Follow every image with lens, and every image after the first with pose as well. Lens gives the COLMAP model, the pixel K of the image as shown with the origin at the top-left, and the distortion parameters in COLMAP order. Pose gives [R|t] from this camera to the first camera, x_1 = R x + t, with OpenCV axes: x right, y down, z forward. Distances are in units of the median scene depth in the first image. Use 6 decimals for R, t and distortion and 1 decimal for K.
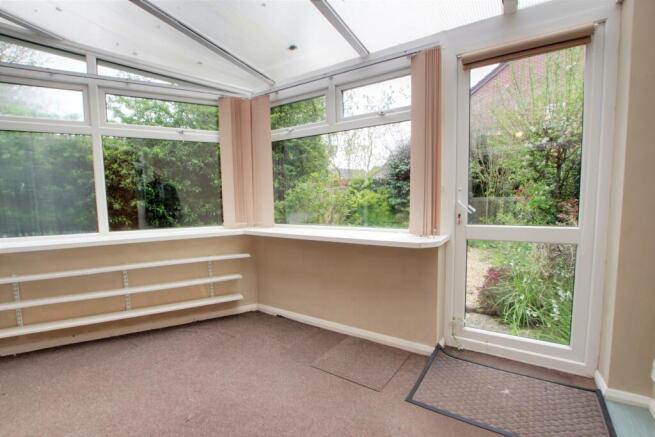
lens RADIAL K [[300.3, 0, 331.0], [0, 300.3, 219.0], [0, 0, 1]] dist [-0.021192, 0.000502]
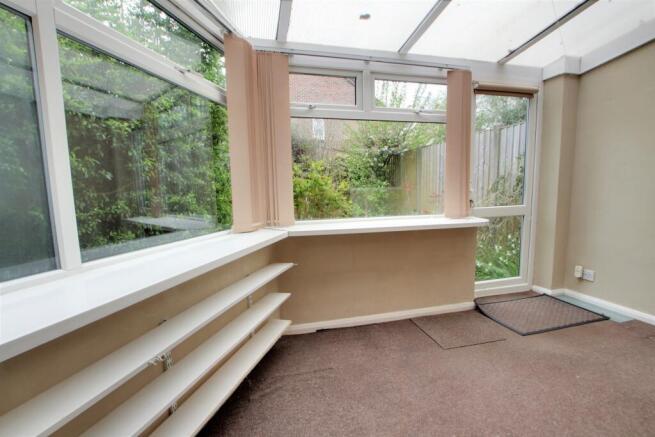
lens RADIAL K [[300.3, 0, 330.2], [0, 300.3, 220.1], [0, 0, 1]] dist [-0.021192, 0.000502]
pose [[0.677895, -0.070116, 0.731807, -0.928641], [0.058666, 0.997426, 0.041221, -0.018128], [-0.732814, 0.014989, 0.680264, 0.510833]]
